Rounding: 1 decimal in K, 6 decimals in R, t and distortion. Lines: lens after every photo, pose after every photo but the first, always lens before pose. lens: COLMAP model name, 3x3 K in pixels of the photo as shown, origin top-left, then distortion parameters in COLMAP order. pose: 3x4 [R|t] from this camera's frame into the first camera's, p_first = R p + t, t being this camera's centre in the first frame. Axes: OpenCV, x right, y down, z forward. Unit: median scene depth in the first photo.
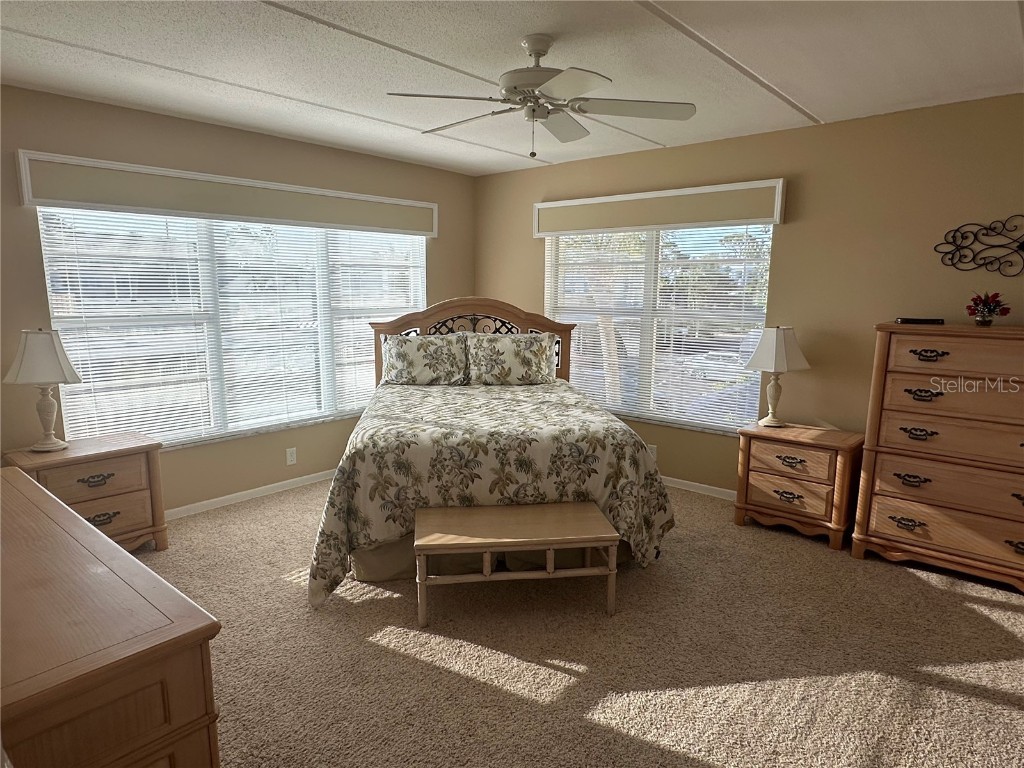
lens RADIAL K [[624.9, 0, 512.0], [0, 624.9, 384.0], [0, 0, 1]] dist [-0.003831, 0.000093]
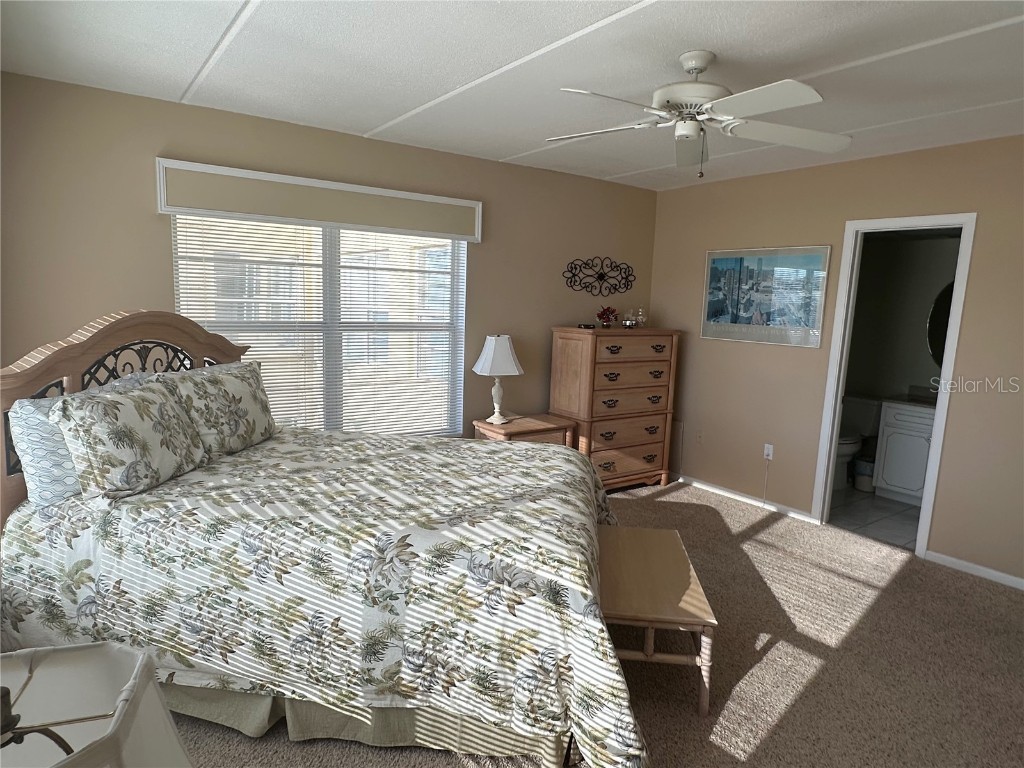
lens RADIAL K [[624.9, 0, 512.0], [0, 624.9, 384.0], [0, 0, 1]] dist [-0.003831, 0.000093]
pose [[0.240564, -0.127576, 0.962213, -0.748271], [0.118676, 0.987753, 0.101292, -0.129996], [-0.963351, 0.089824, 0.252757, 0.781196]]
